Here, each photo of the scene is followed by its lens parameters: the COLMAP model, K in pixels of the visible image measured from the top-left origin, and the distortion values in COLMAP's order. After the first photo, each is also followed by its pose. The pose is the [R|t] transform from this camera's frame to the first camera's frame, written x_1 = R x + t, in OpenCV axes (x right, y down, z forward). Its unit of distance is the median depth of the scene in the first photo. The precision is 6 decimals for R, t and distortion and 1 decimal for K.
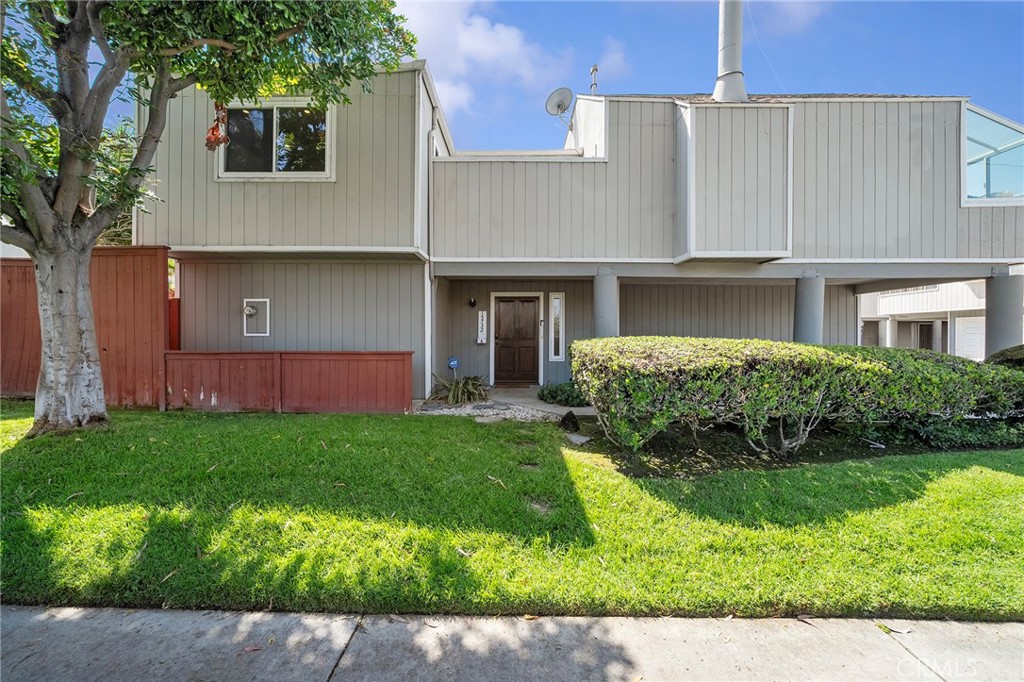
lens RADIAL K [[398.0, 0, 515.7], [0, 398.0, 340.5], [0, 0, 1]] dist [-0.002106, 0.000041]
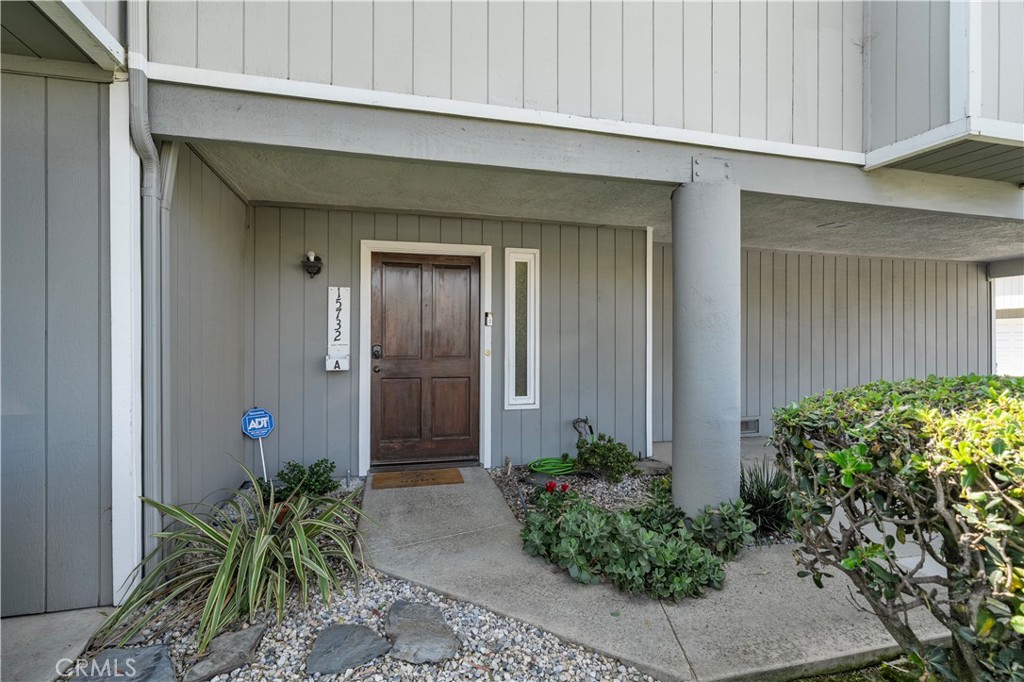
lens RADIAL K [[504.4, 0, 510.4], [0, 504.4, 344.0], [0, 0, 1]] dist [0.005856, 0.000094]
pose [[0.967286, -0.000774, 0.253686, -0.061218], [0.001672, 0.999993, -0.003326, -0.020917], [-0.253682, 0.003641, 0.967281, 0.626669]]
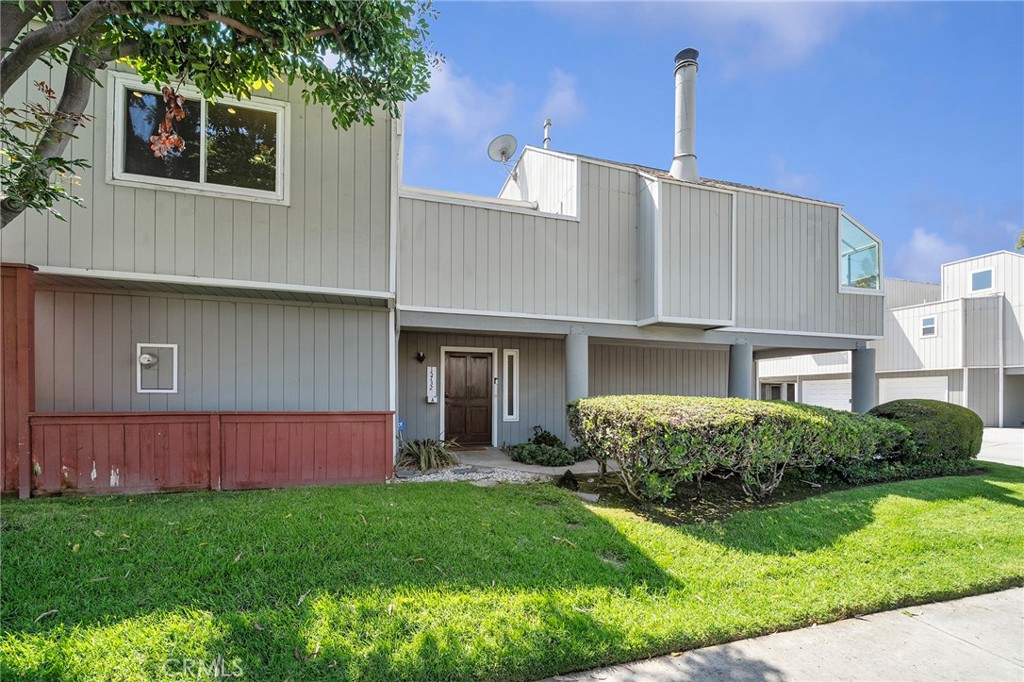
lens RADIAL K [[433.7, 0, 523.0], [0, 433.7, 398.5], [0, 0, 1]] dist [-0.000824, -0.000829]
pose [[0.953355, 0.001434, 0.301848, -0.240184], [-0.000439, 0.999994, -0.003363, 0.001856], [-0.301851, 0.003074, 0.953350, 0.000270]]
